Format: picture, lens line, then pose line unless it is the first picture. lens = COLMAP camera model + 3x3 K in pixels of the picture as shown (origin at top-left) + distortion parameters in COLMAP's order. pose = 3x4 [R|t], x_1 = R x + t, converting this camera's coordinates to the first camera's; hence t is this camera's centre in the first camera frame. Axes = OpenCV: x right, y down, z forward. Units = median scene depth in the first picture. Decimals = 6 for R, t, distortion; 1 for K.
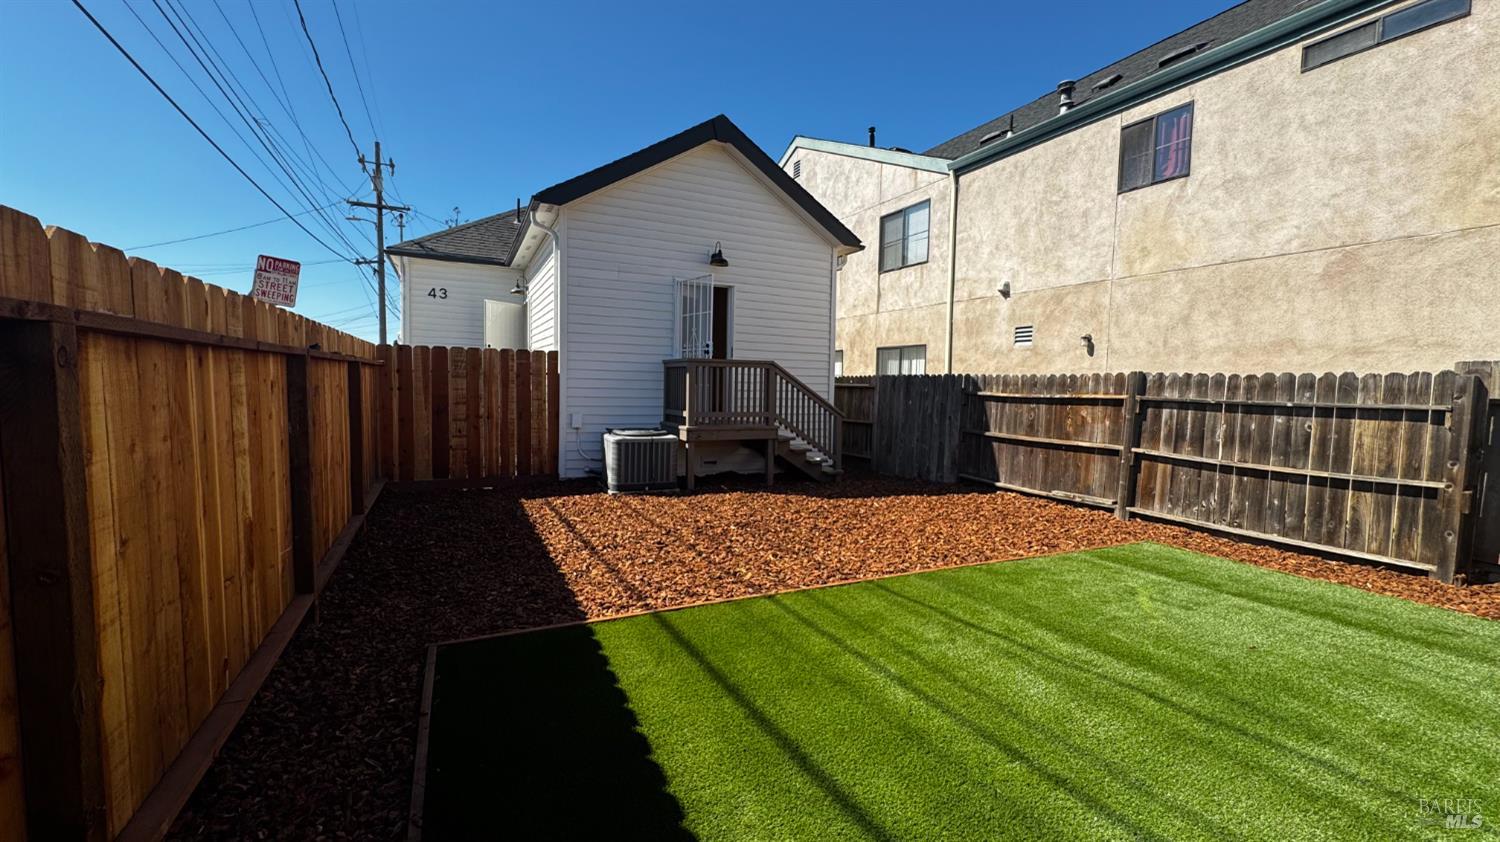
lens RADIAL K [[597.7, 0, 750.0], [0, 597.7, 421.0], [0, 0, 1]] dist [0.000083, 0.000040]
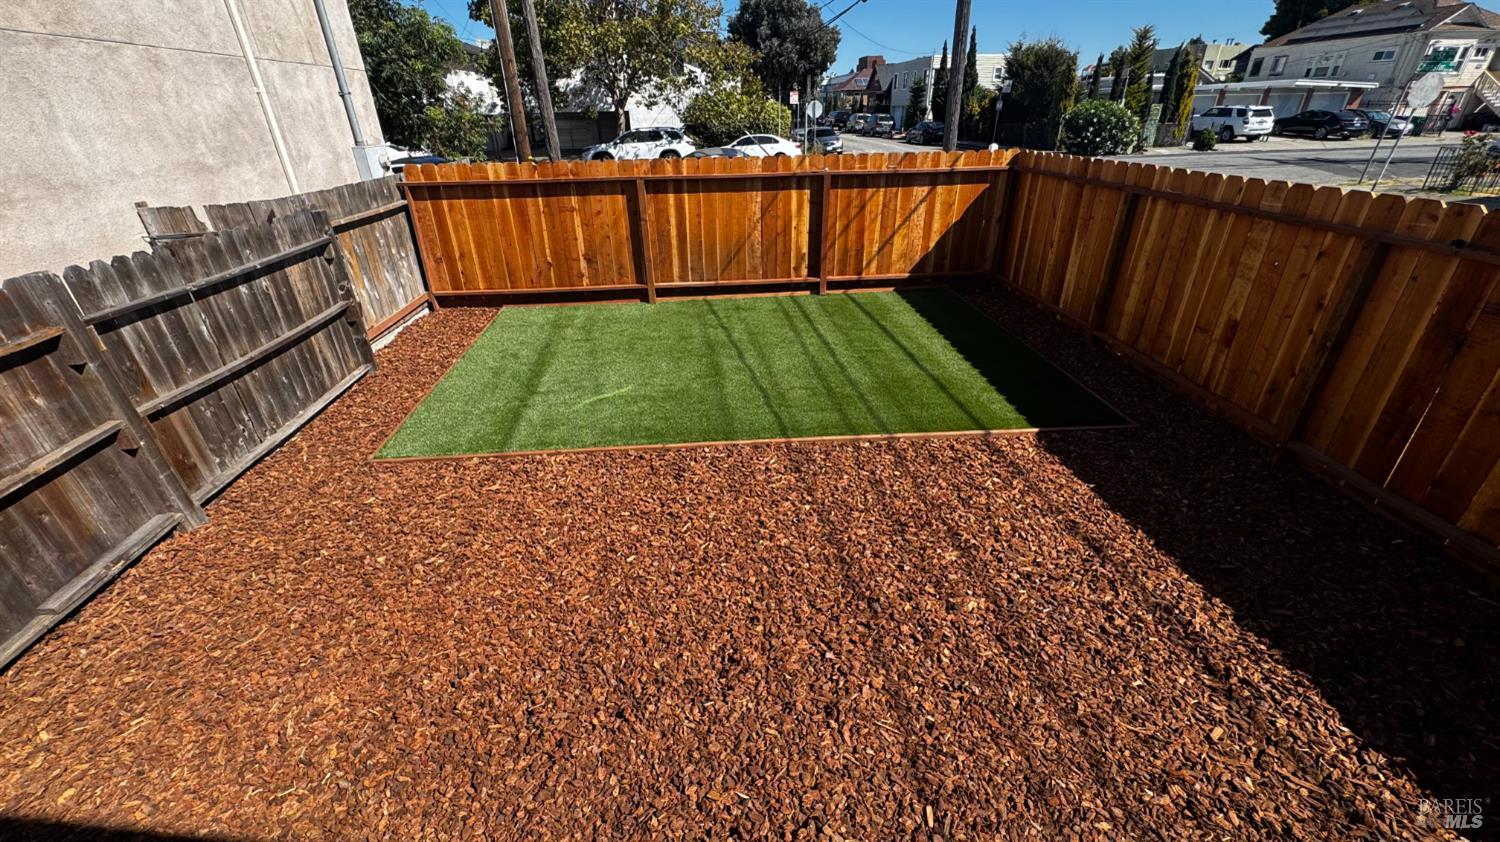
lens RADIAL K [[597.7, 0, 750.0], [0, 597.7, 421.0], [0, 0, 1]] dist [0.000083, 0.000040]
pose [[-0.935263, -0.166210, 0.312503, -0.056861], [0.023274, 0.852101, 0.522860, -0.258692], [-0.353188, 0.496285, -0.793070, 1.467084]]
